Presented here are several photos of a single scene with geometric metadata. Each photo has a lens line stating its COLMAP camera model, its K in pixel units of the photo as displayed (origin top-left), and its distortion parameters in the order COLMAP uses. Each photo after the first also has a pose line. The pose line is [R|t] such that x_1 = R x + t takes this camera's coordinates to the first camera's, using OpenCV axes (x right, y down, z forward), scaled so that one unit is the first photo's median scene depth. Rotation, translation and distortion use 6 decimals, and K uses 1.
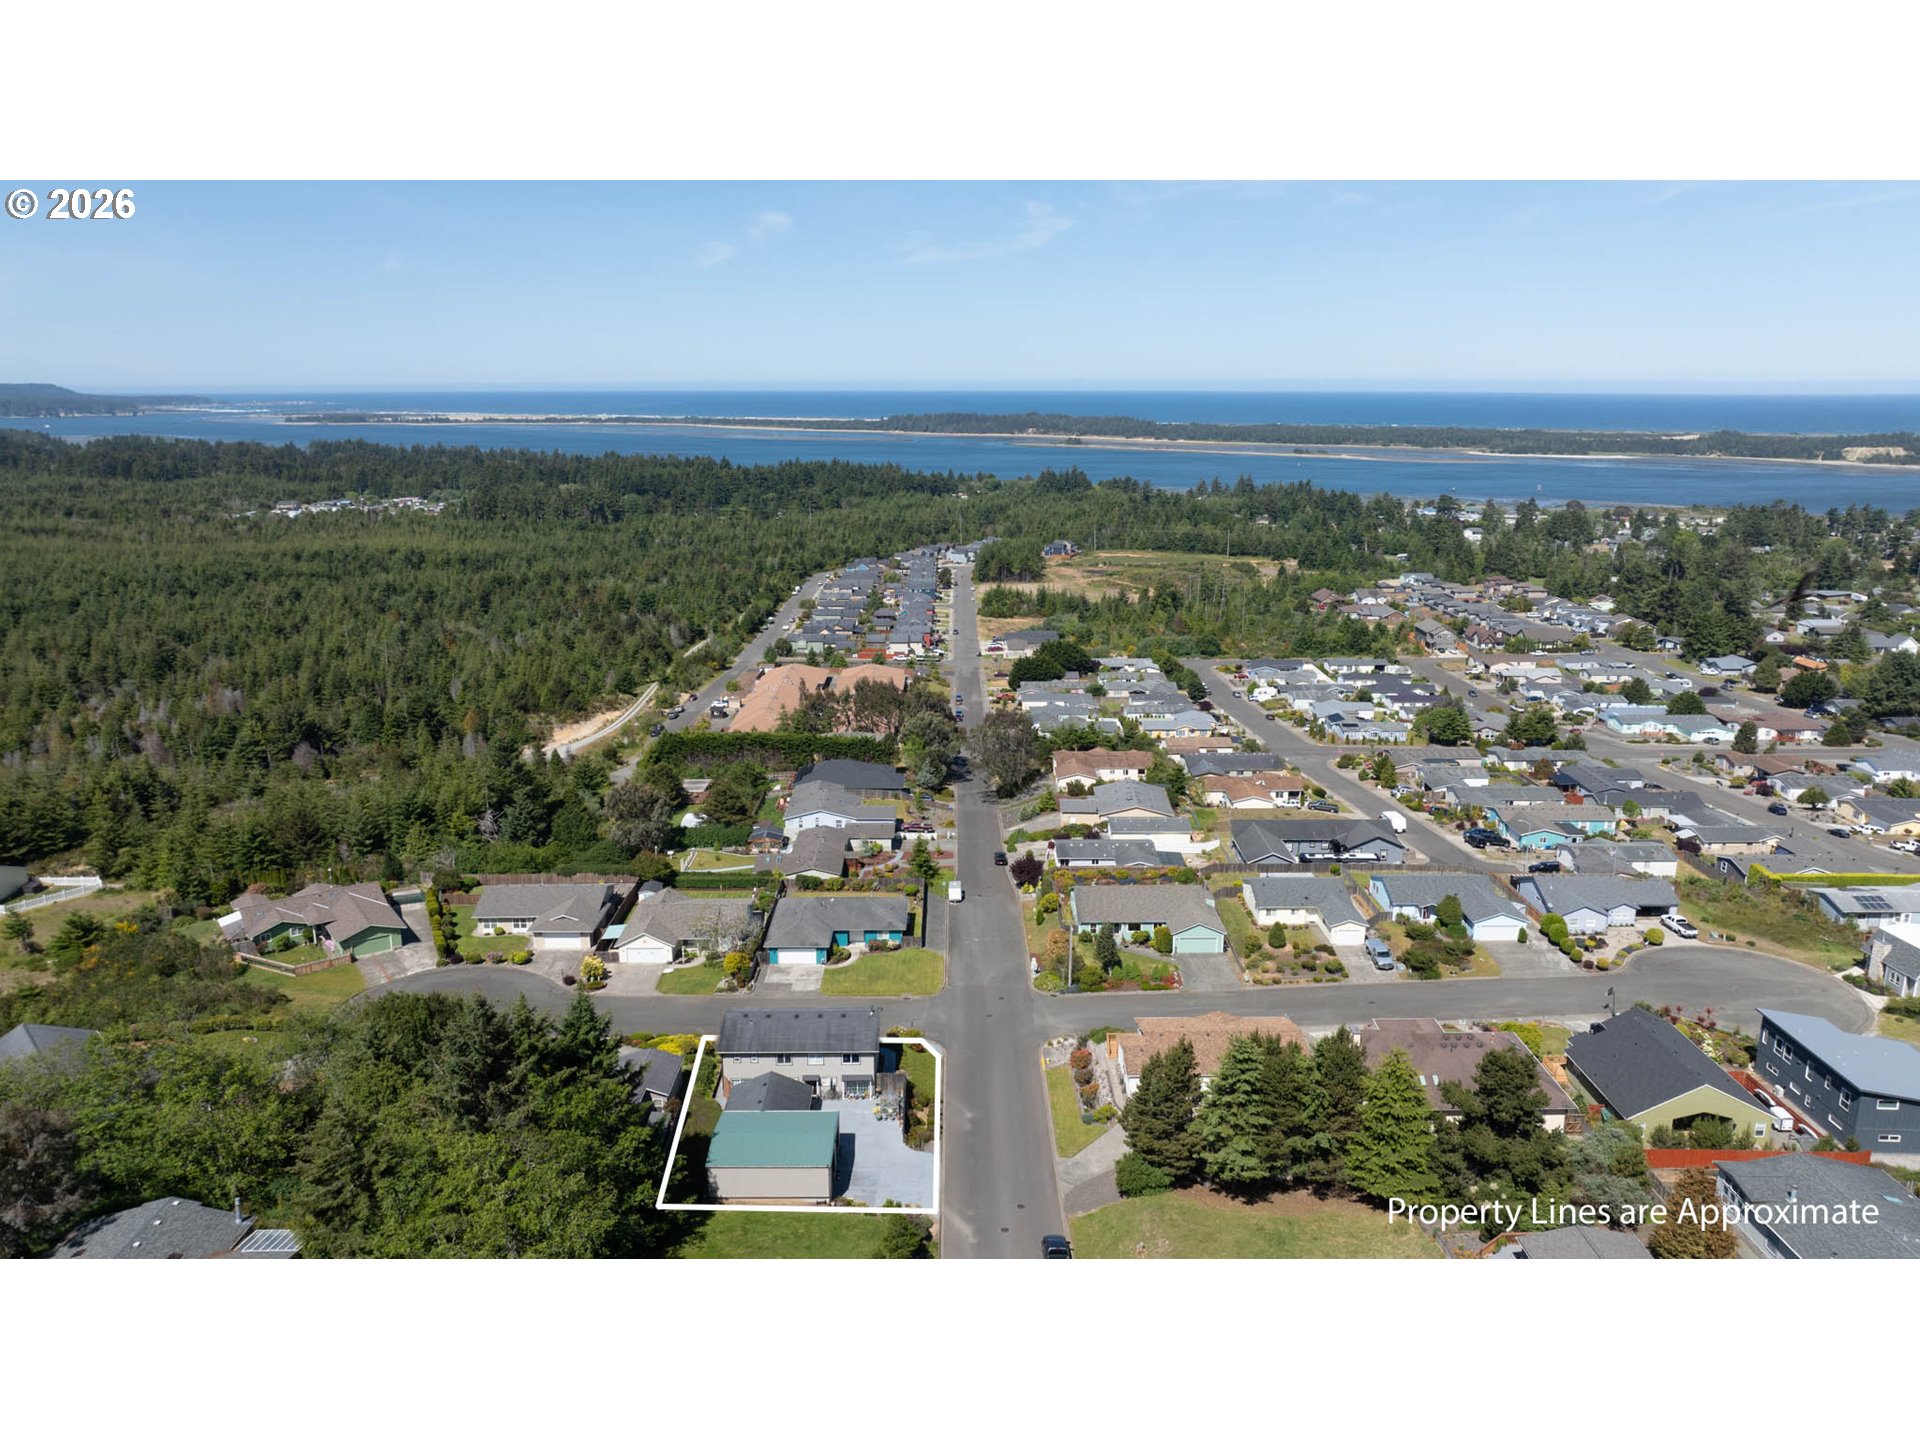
lens RADIAL K [[1338.1, 0, 953.9], [0, 1338.1, 721.4], [0, 0, 1]] dist [-0.030248, 0.024994]
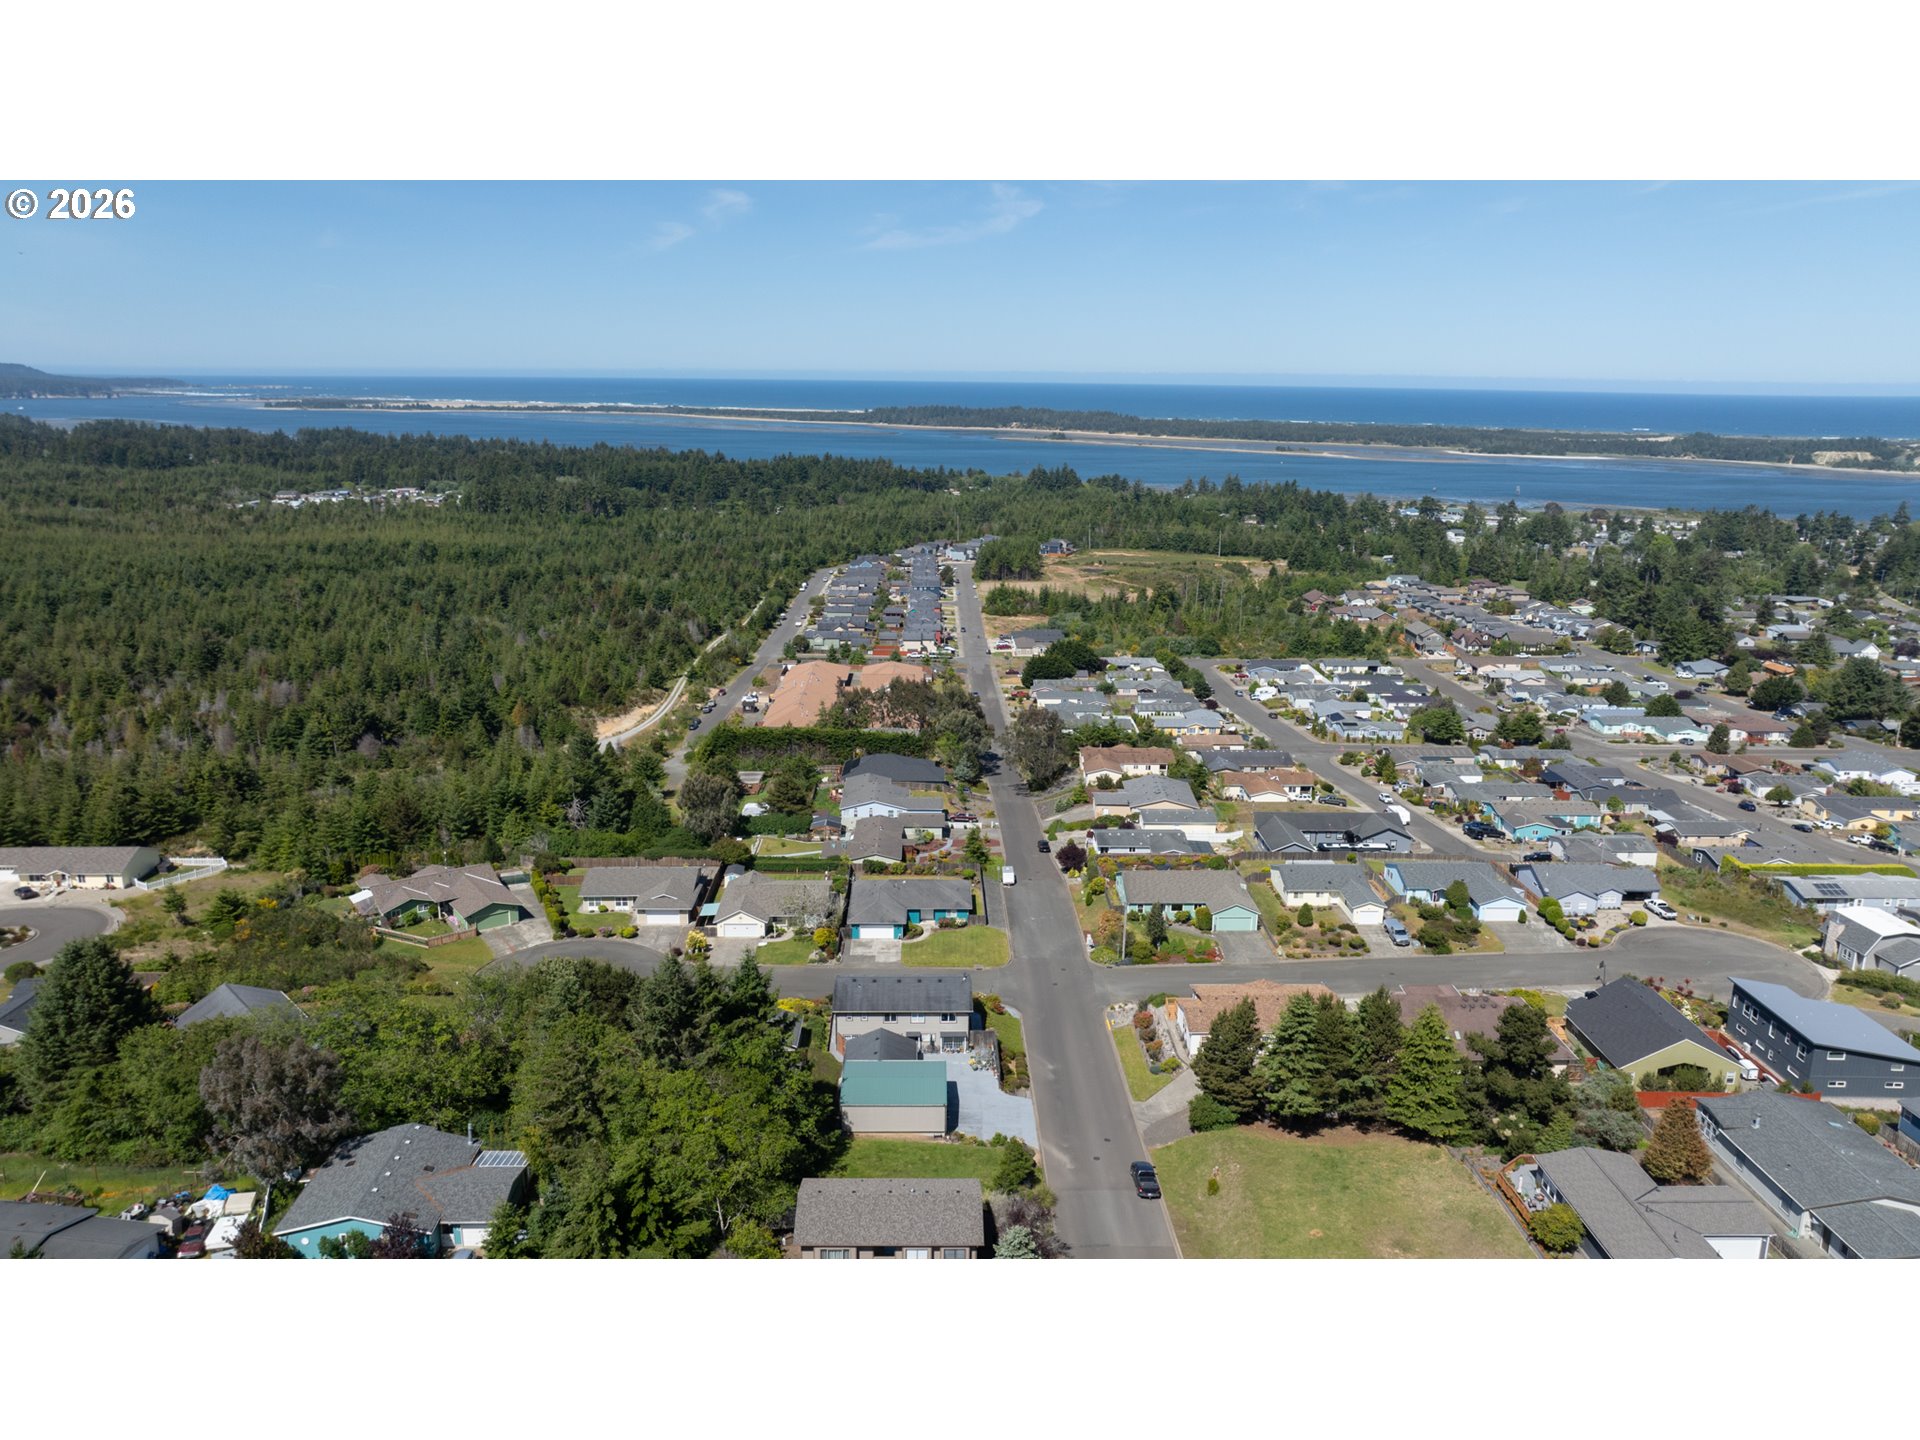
lens RADIAL K [[1338.1, 0, 952.4], [0, 1338.1, 716.4], [0, 0, 1]] dist [-0.030248, 0.024994]
pose [[0.999844, 0.007401, 0.016060, -0.041997], [-0.007450, 0.999968, 0.002982, -0.004630], [-0.016037, -0.003101, 0.999867, -0.066692]]
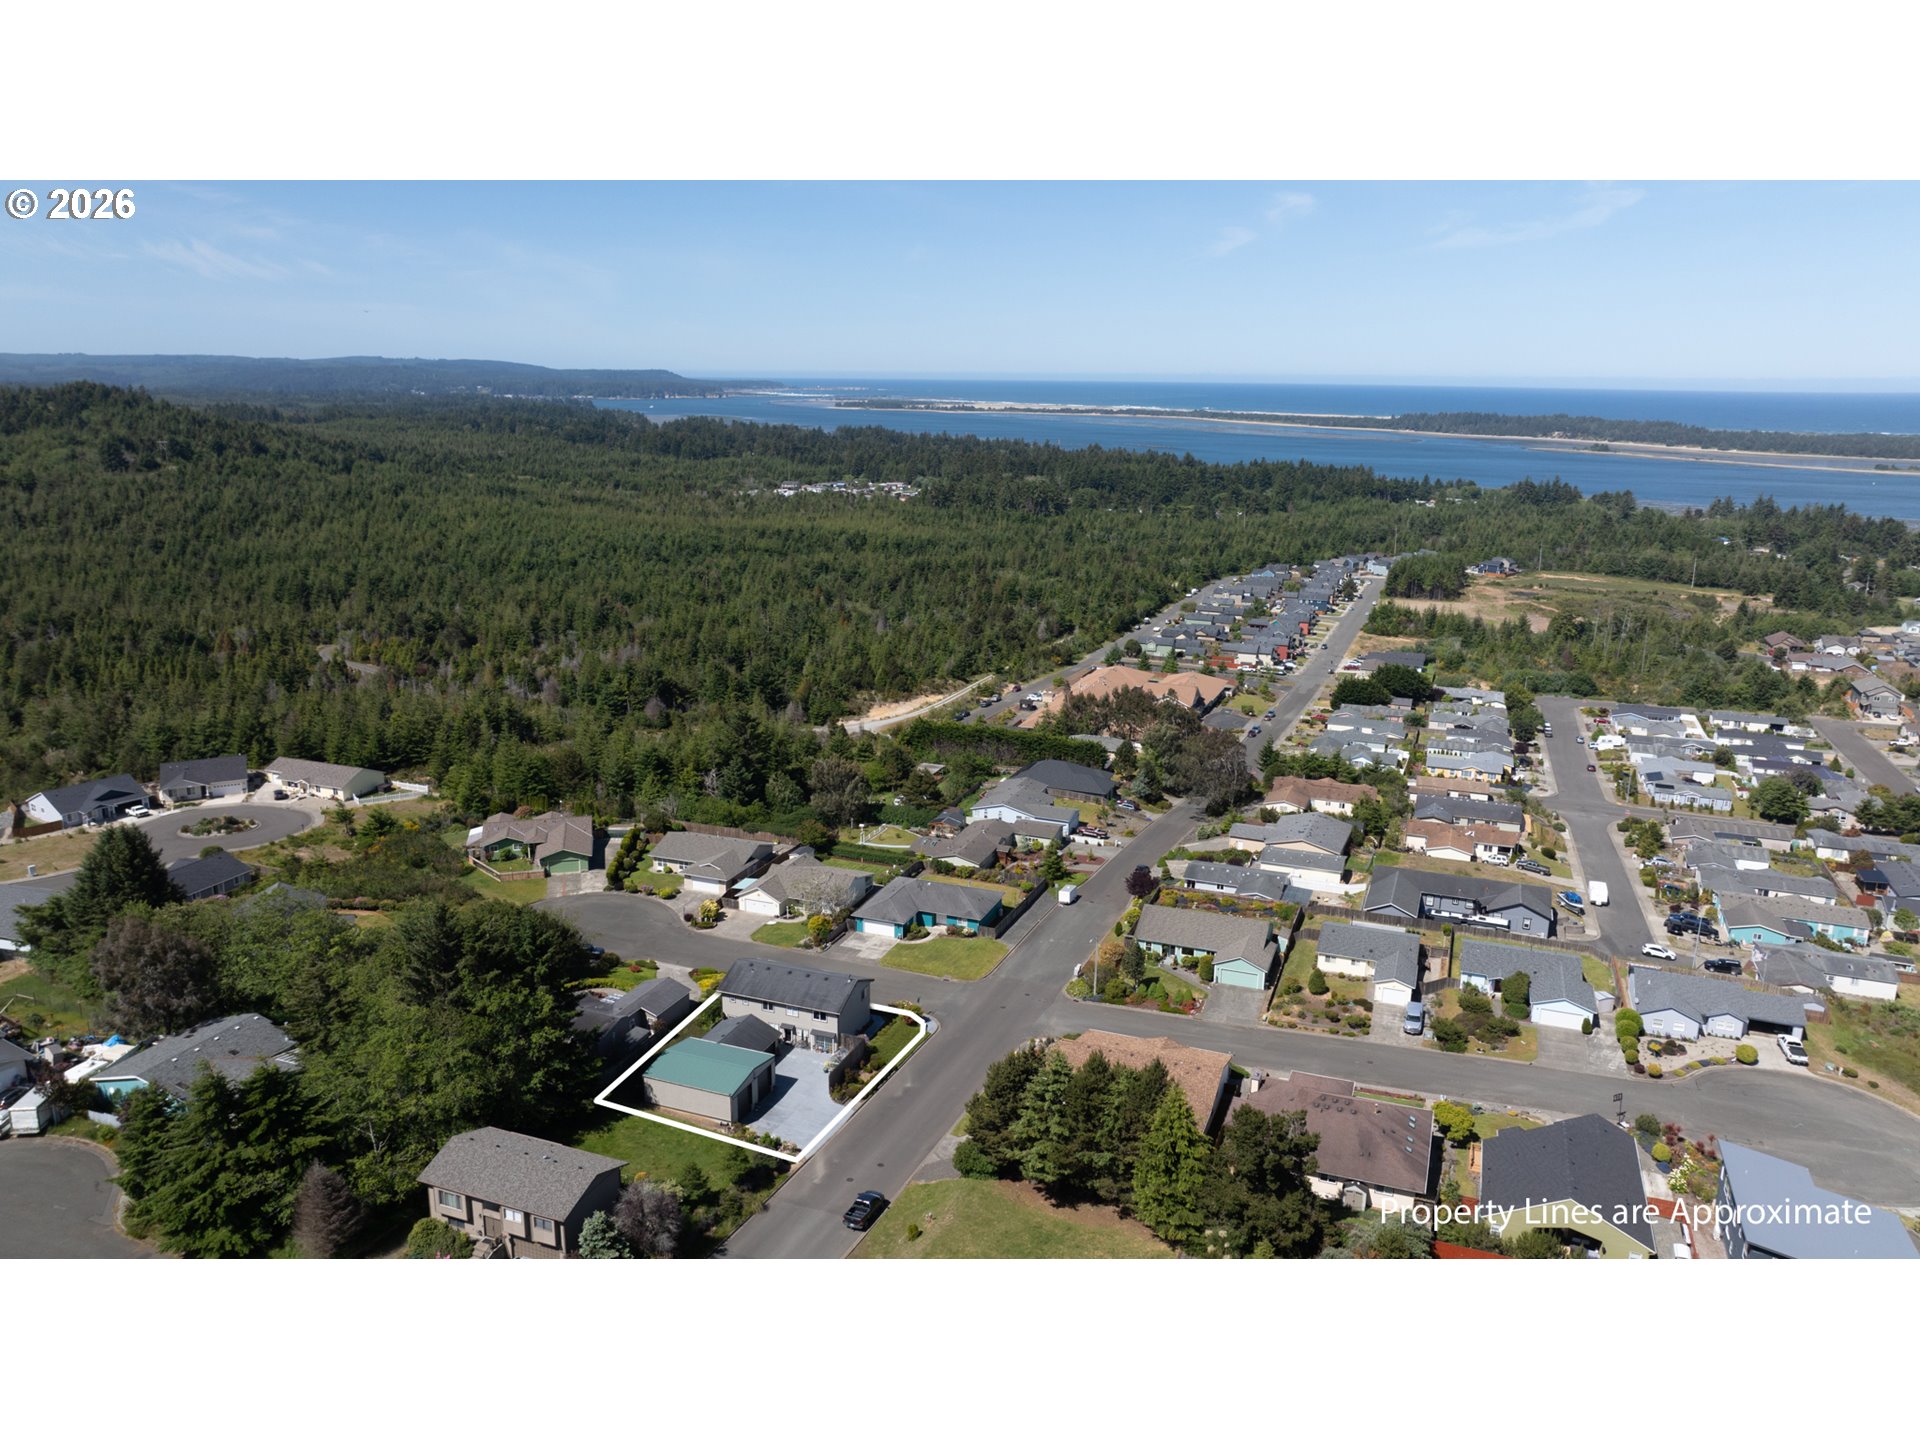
lens RADIAL K [[1338.1, 0, 958.8], [0, 1338.1, 715.9], [0, 0, 1]] dist [-0.030248, 0.024994]
pose [[0.930573, 0.099125, -0.352432, 0.184174], [-0.098529, 0.994940, 0.019677, -0.017037], [0.352600, 0.016414, 0.935630, -0.015419]]
